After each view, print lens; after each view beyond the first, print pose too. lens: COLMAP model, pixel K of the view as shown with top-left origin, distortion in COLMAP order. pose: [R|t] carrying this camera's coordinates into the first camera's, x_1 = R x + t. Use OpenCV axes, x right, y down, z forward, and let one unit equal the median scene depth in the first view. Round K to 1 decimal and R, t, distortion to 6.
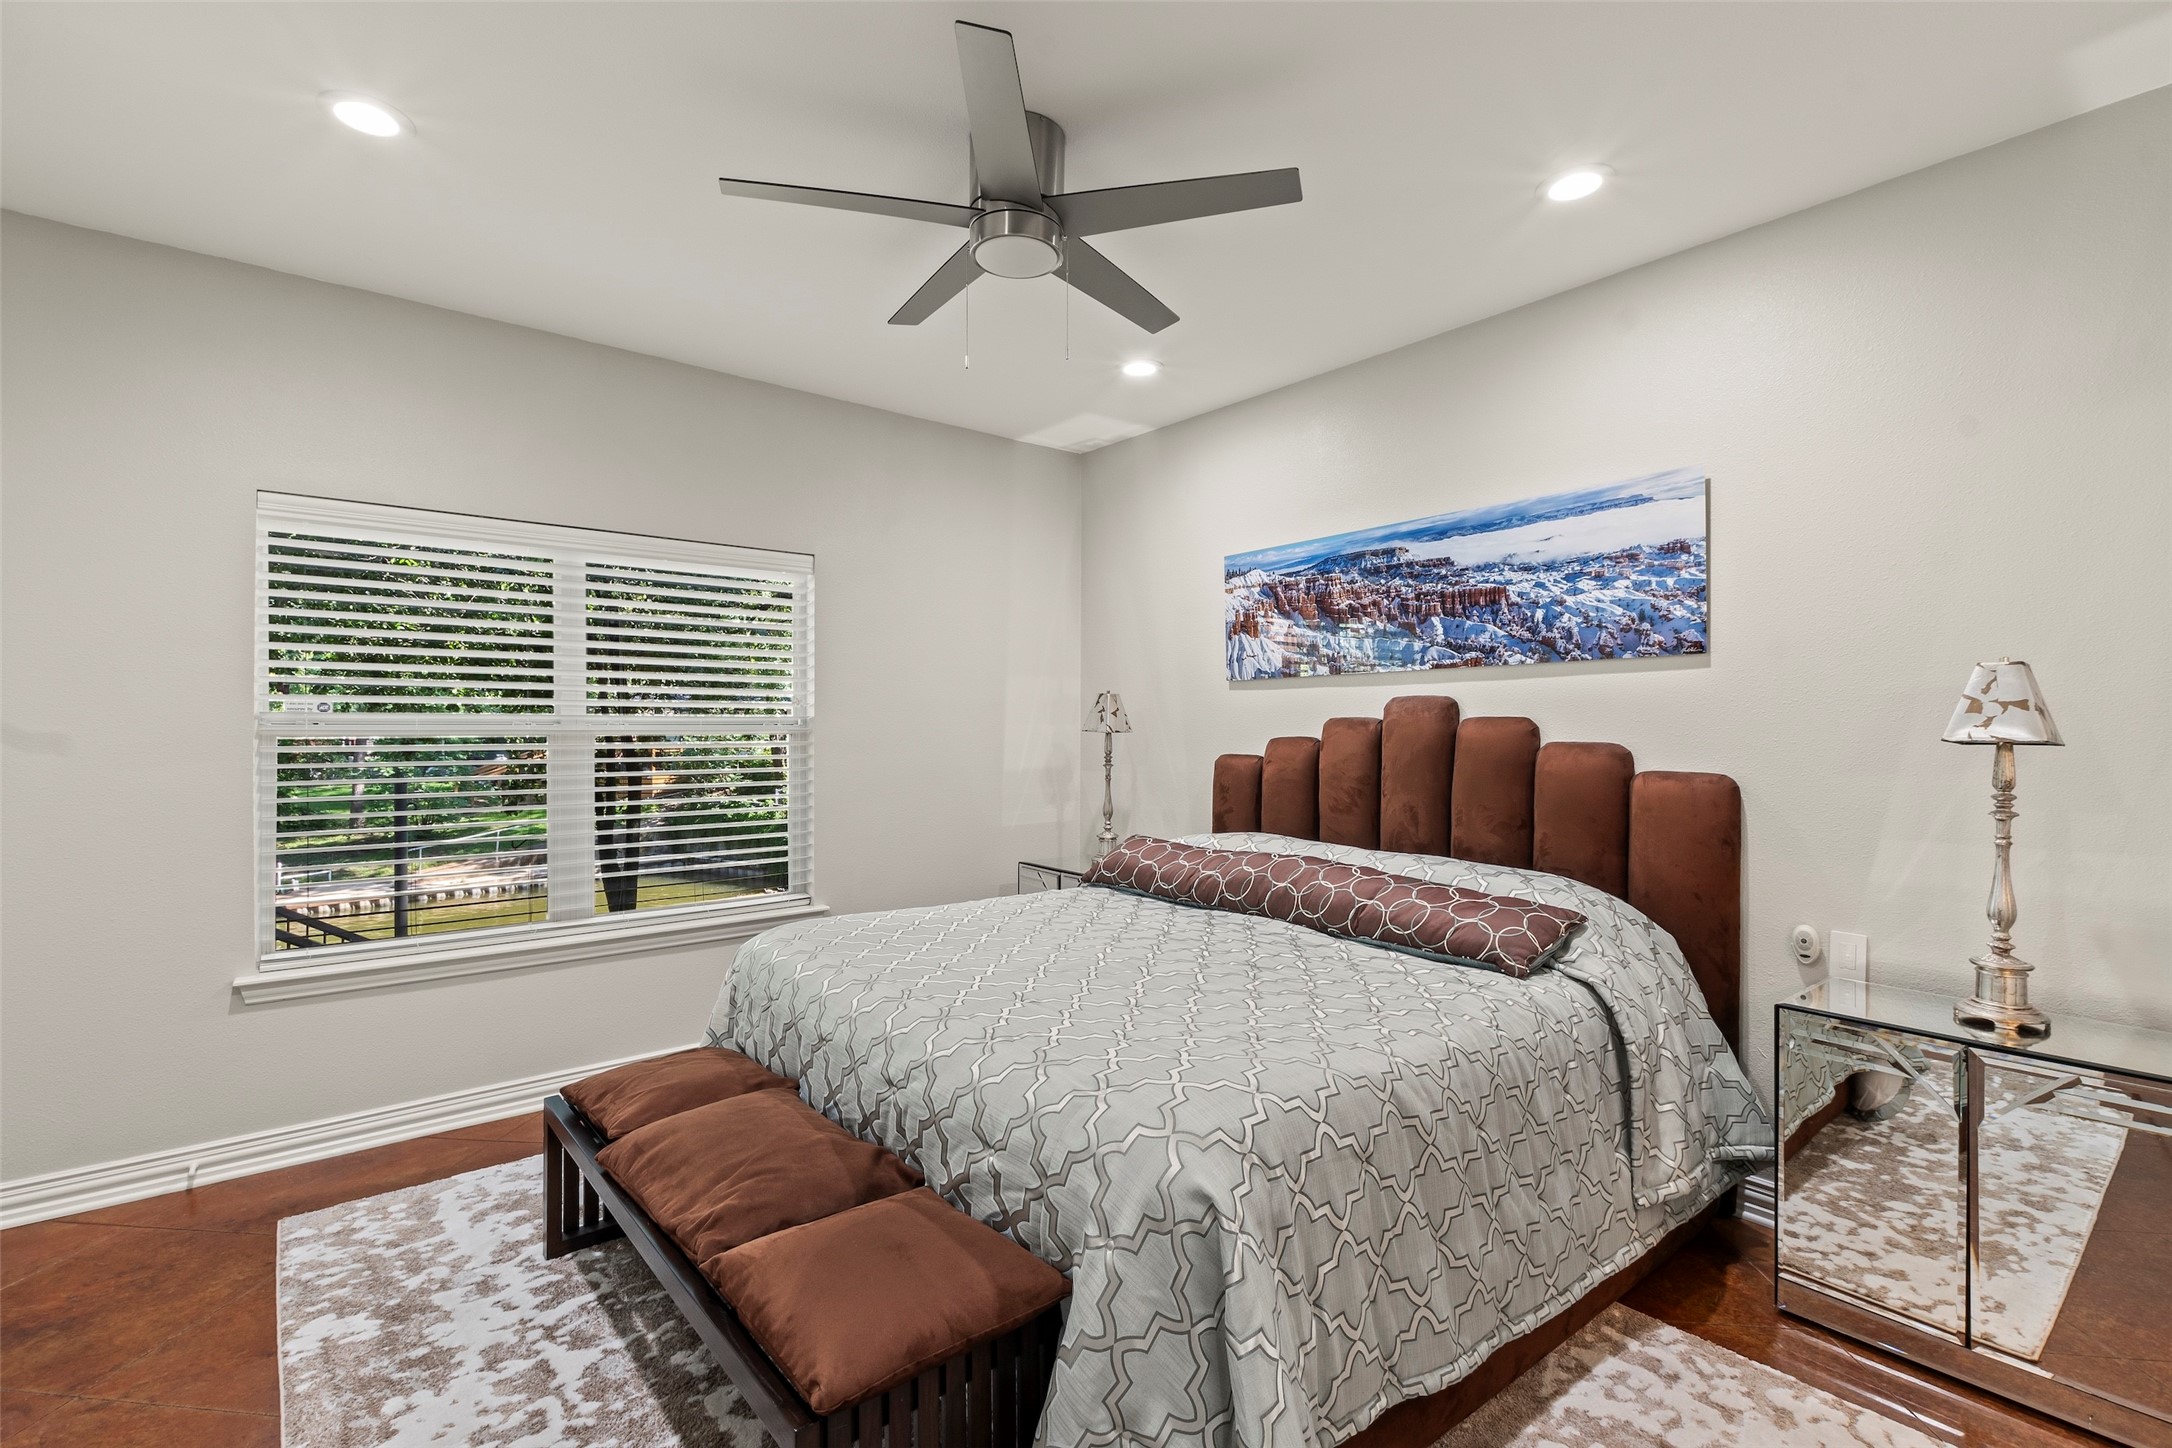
lens RADIAL K [[982.4, 0, 1088.4], [0, 982.4, 726.4], [0, 0, 1]] dist [0.003170, -0.001181]
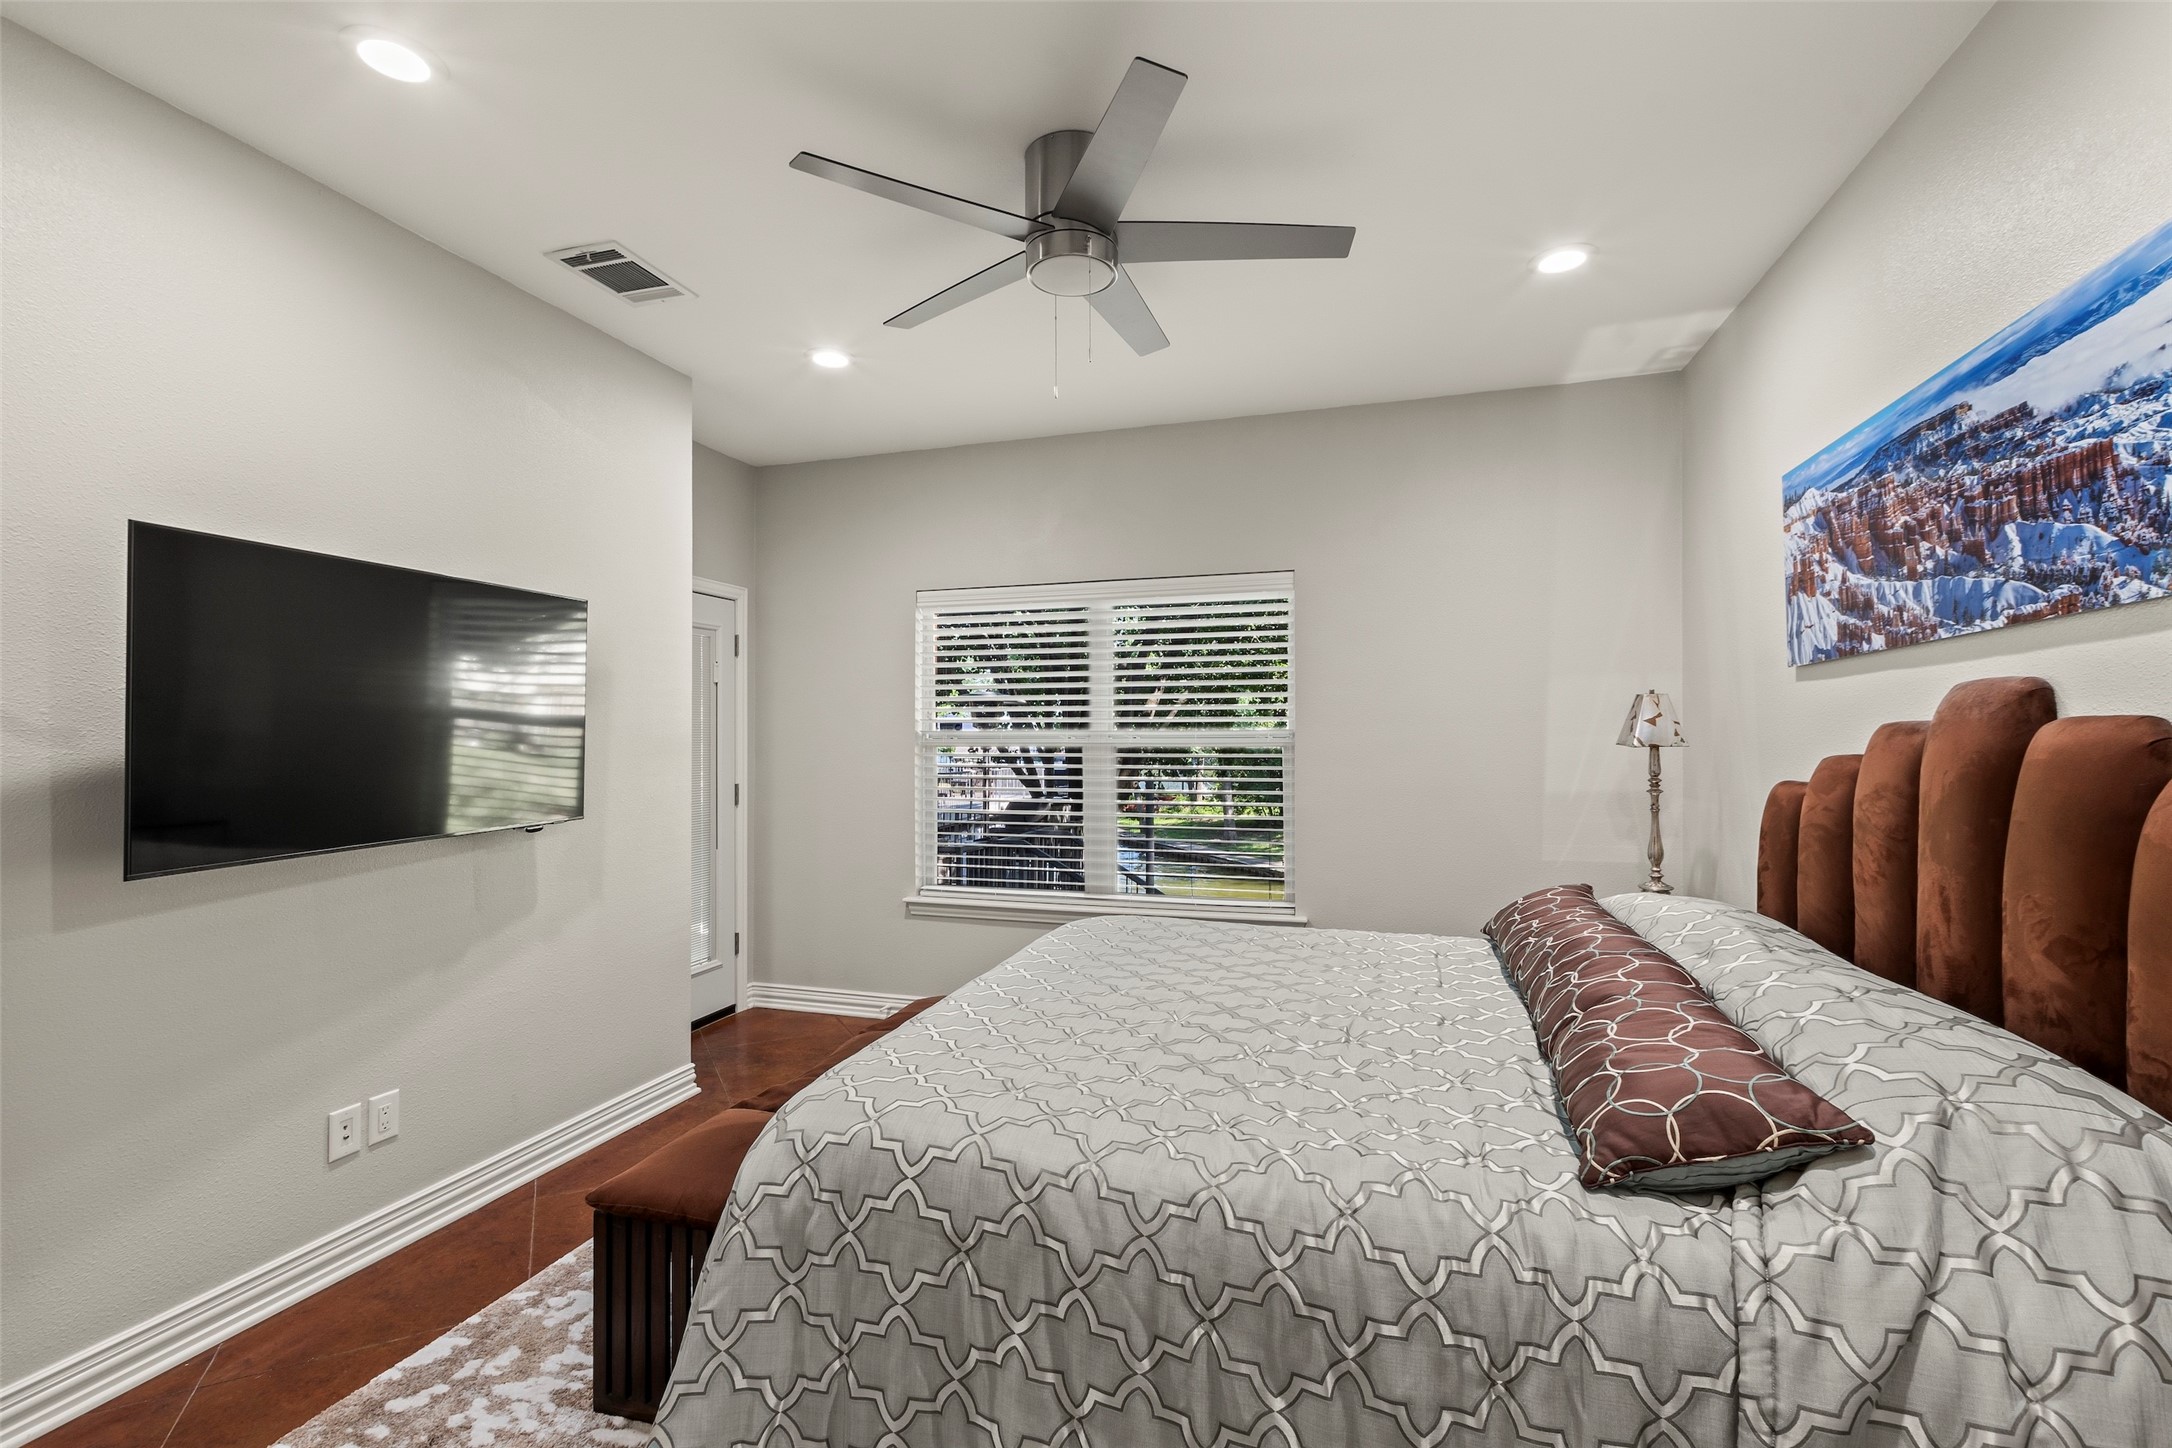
lens RADIAL K [[982.4, 0, 1091.1], [0, 982.4, 731.0], [0, 0, 1]] dist [0.003170, -0.001181]
pose [[0.538294, -0.008859, -0.842711, 0.519499], [0.001677, 0.999954, -0.009441, 0.001101], [0.842756, 0.003668, 0.538284, 0.312540]]
